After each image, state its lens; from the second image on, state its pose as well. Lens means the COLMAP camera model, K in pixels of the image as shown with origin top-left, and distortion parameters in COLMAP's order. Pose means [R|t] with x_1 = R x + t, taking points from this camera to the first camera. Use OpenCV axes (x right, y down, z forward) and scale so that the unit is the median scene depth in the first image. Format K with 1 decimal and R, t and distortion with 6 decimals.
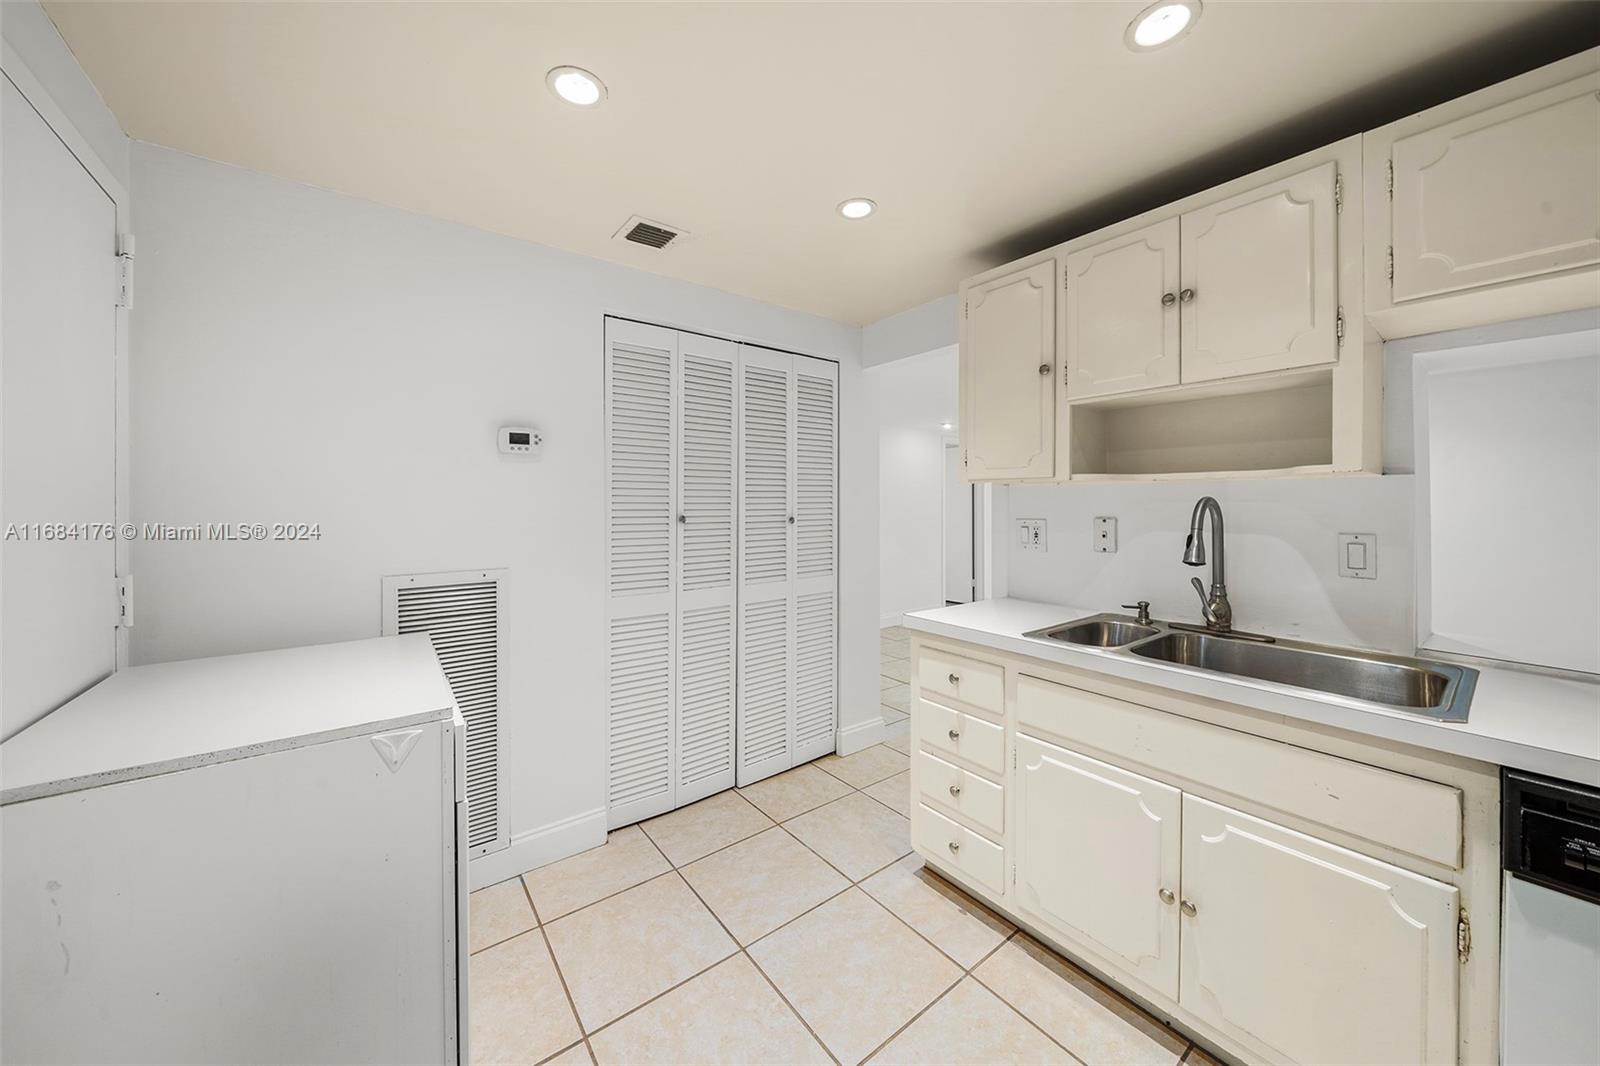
lens RADIAL K [[563.6, 0, 800.4], [0, 563.6, 507.2], [0, 0, 1]] dist [-0.000536, -0.000086]
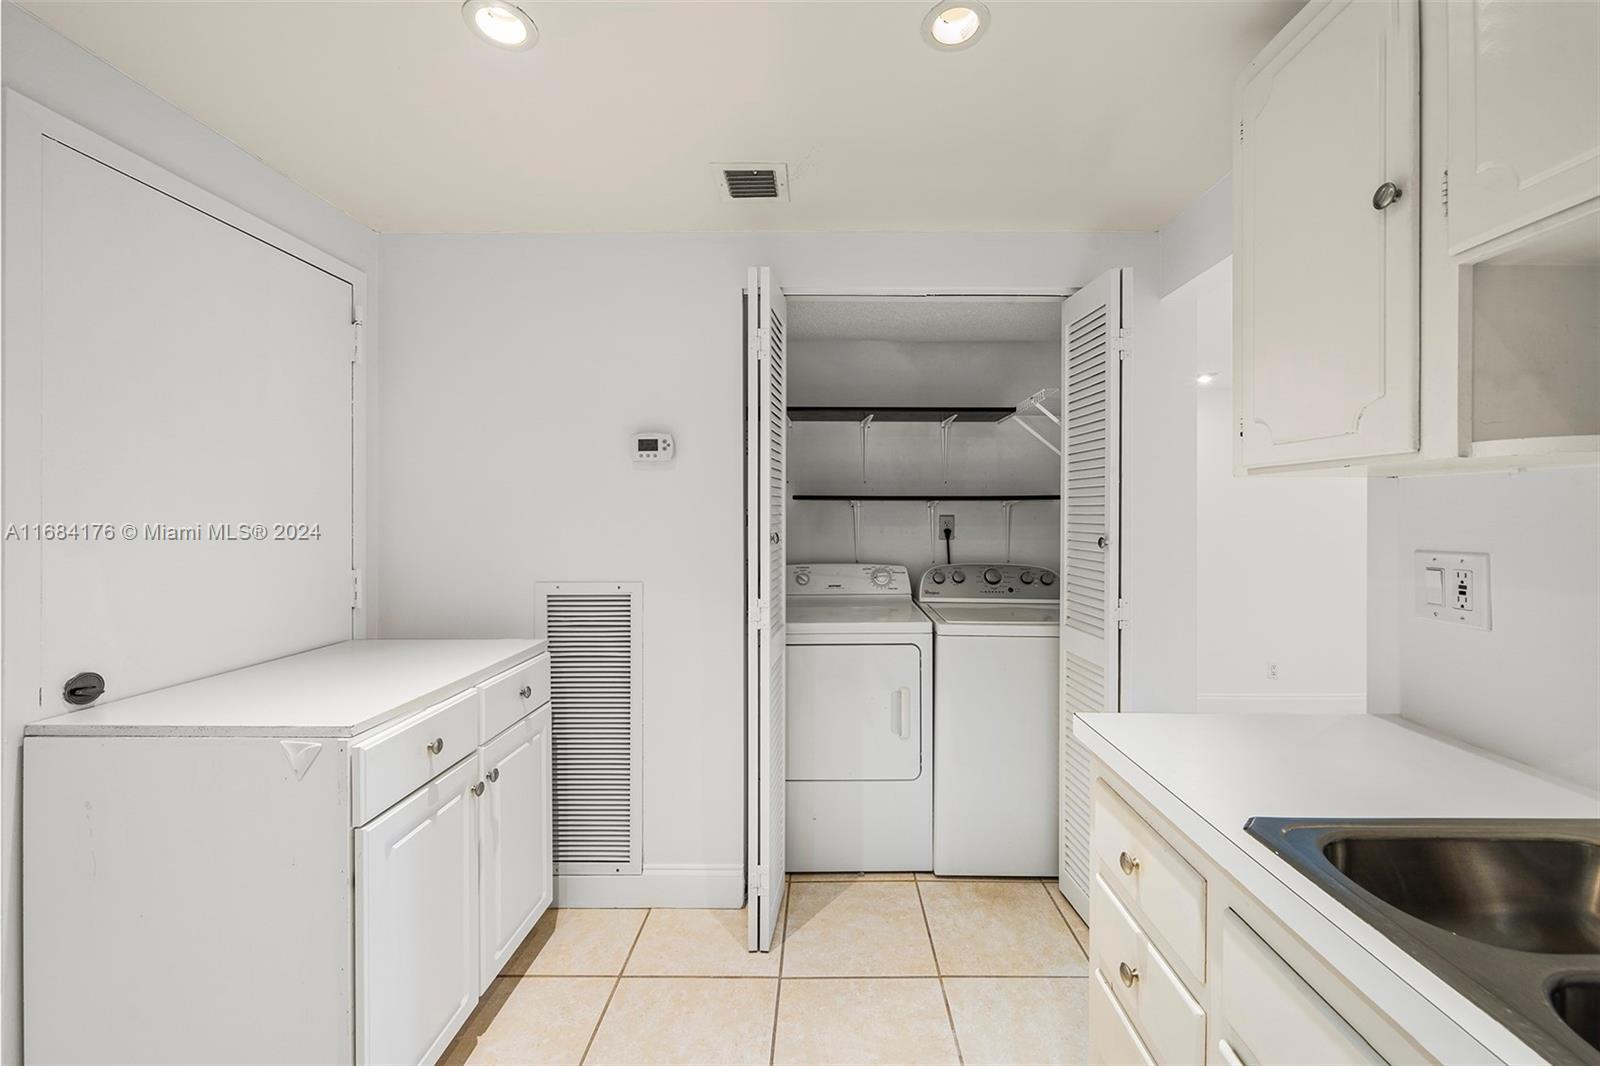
lens RADIAL K [[618.7, 0, 804.6], [0, 618.7, 518.5], [0, 0, 1]] dist [0.000760, 0.000073]
pose [[0.793294, 0.006991, -0.608798, 0.347281], [-0.007125, 0.999972, 0.002199, -0.003292], [0.608797, 0.002593, 0.793322, 0.349128]]
